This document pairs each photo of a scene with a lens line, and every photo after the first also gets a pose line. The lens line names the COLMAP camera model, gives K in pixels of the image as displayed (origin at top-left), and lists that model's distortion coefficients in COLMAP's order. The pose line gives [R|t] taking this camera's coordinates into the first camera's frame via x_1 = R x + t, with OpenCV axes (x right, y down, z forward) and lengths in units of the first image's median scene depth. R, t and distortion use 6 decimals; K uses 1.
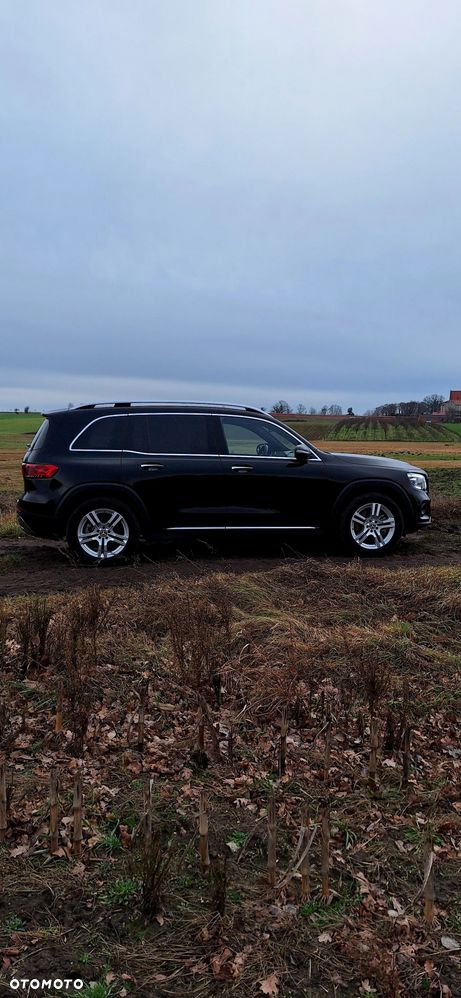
lens RADIAL K [[708.7, 0, 230.5], [0, 708.7, 499.0], [0, 0, 1]] dist [0.130732, -0.000105]
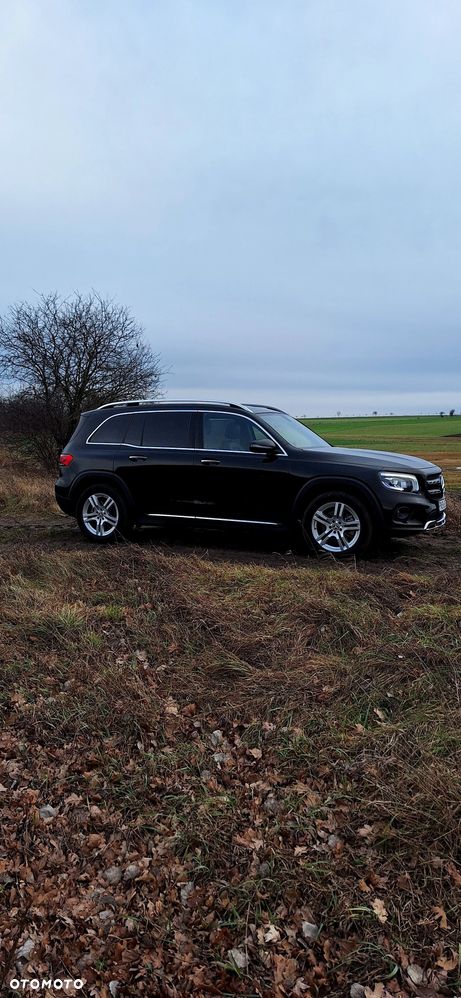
lens RADIAL K [[708.7, 0, 230.5], [0, 708.7, 499.0], [0, 0, 1]] dist [0.130732, -0.000105]
pose [[0.810553, 0.049382, -0.583580, 0.645741], [-0.052541, 0.998552, 0.011519, -0.002070], [0.583304, 0.021325, 0.811974, 0.166550]]
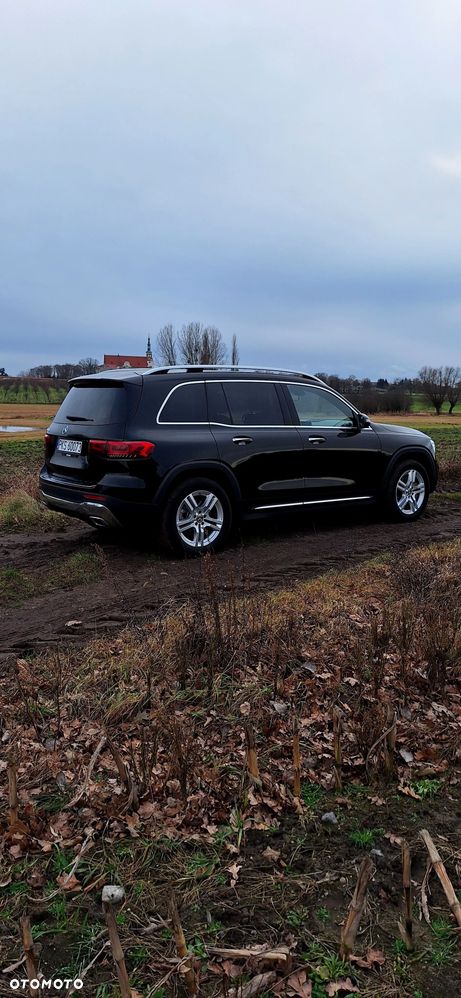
lens RADIAL K [[708.7, 0, 230.5], [0, 708.7, 499.0], [0, 0, 1]] dist [0.130732, -0.000105]
pose [[0.891665, -0.063112, 0.448275, -0.510518], [0.040072, 0.997351, 0.060710, -0.025991], [-0.450919, -0.036170, 0.891832, 0.197604]]
